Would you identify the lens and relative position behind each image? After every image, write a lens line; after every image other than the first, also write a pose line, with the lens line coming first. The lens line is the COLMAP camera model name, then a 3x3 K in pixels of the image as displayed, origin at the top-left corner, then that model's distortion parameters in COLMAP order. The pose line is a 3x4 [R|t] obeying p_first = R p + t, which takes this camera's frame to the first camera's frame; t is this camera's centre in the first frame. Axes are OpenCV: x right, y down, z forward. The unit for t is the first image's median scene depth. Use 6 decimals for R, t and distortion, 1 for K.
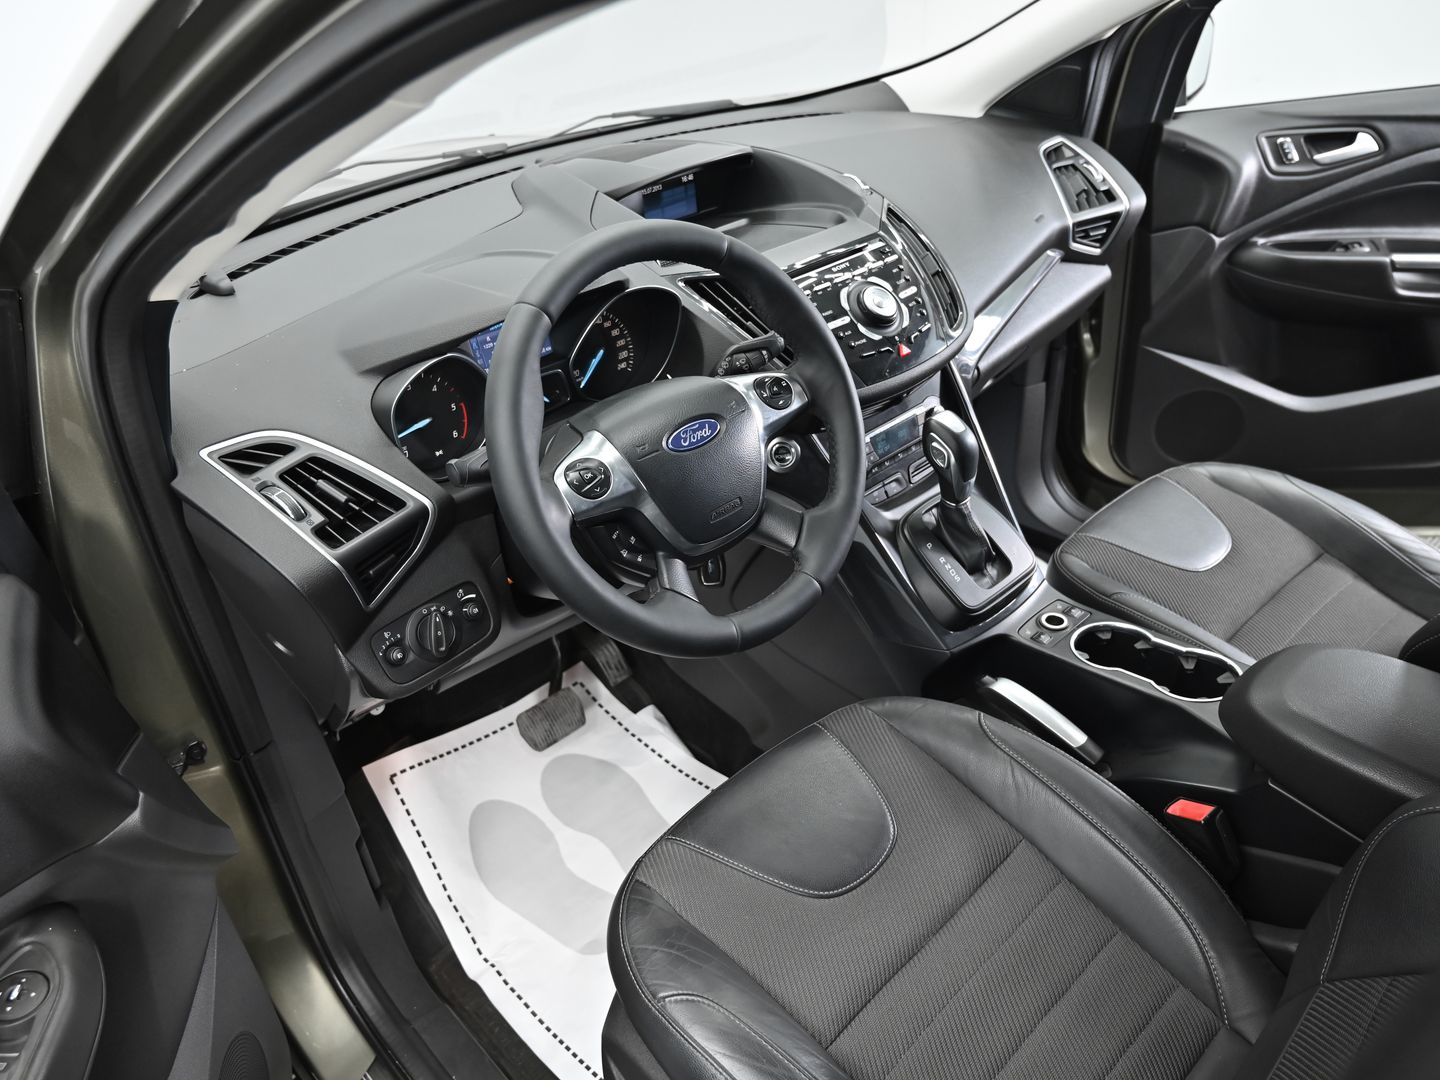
lens RADIAL K [[1022.7, 0, 720.0], [0, 1022.7, 540.0], [0, 0, 1]] dist [-0.034497, 0.000530]
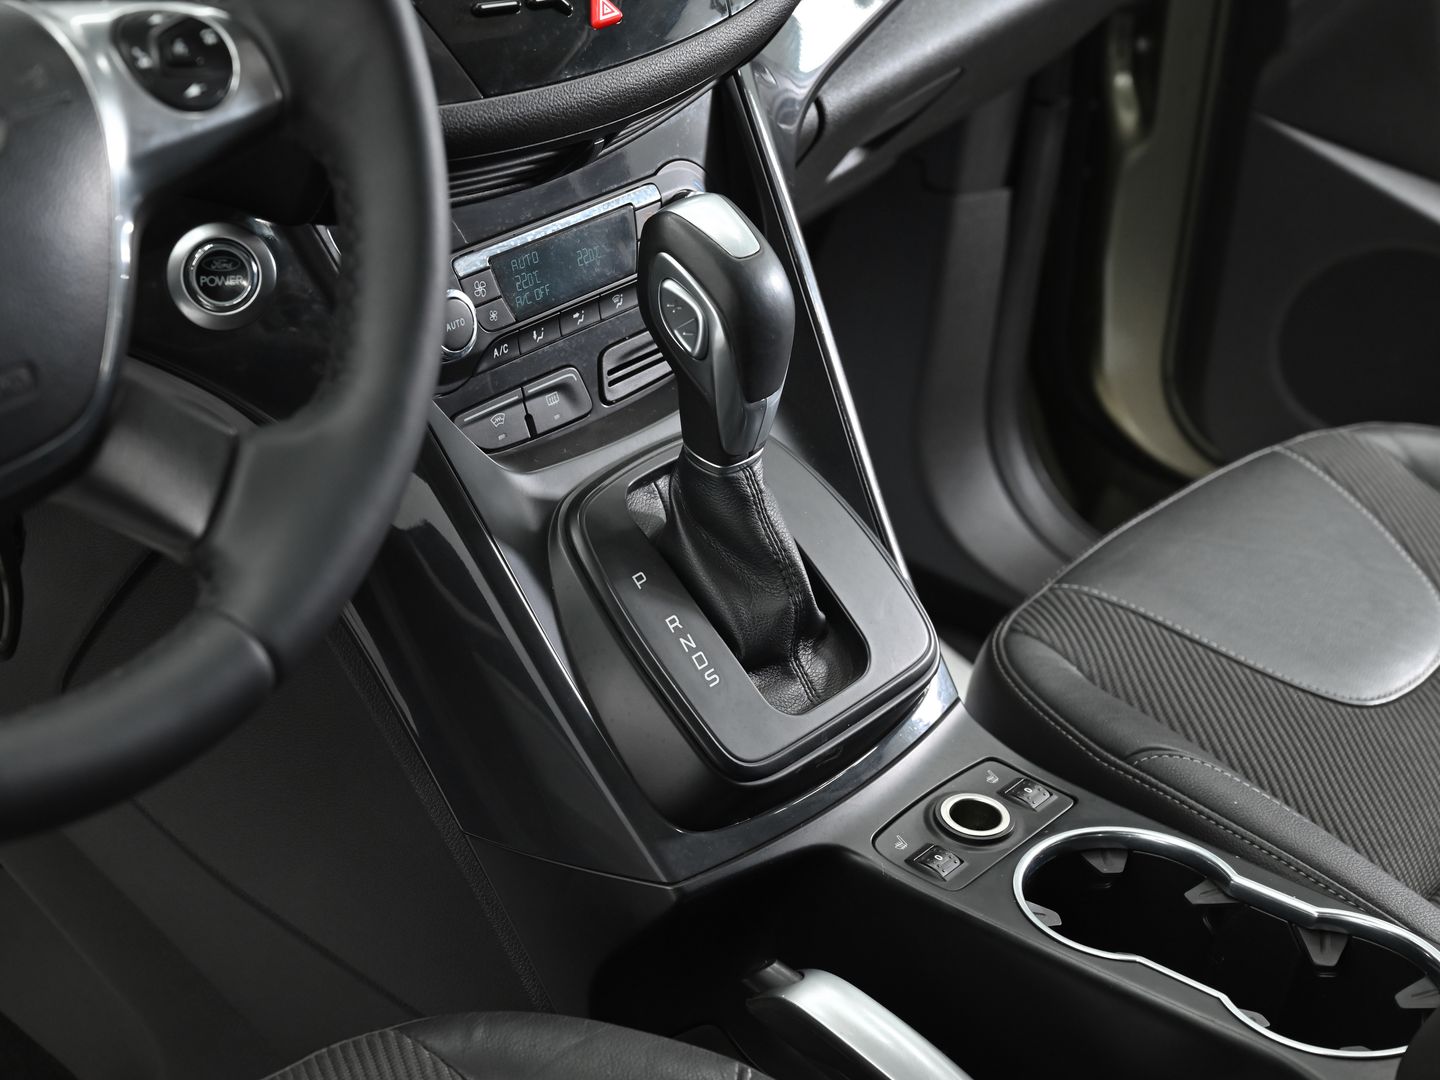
lens RADIAL K [[2685.9, 0, 720.0], [0, 2685.9, 540.0], [0, 0, 1]] dist [-0.015880, -0.257364]
pose [[0.977431, 0.069534, 0.199482, 0.048505], [-0.064618, 0.997427, -0.031056, 0.018344], [-0.201128, 0.017465, 0.979409, 0.101174]]
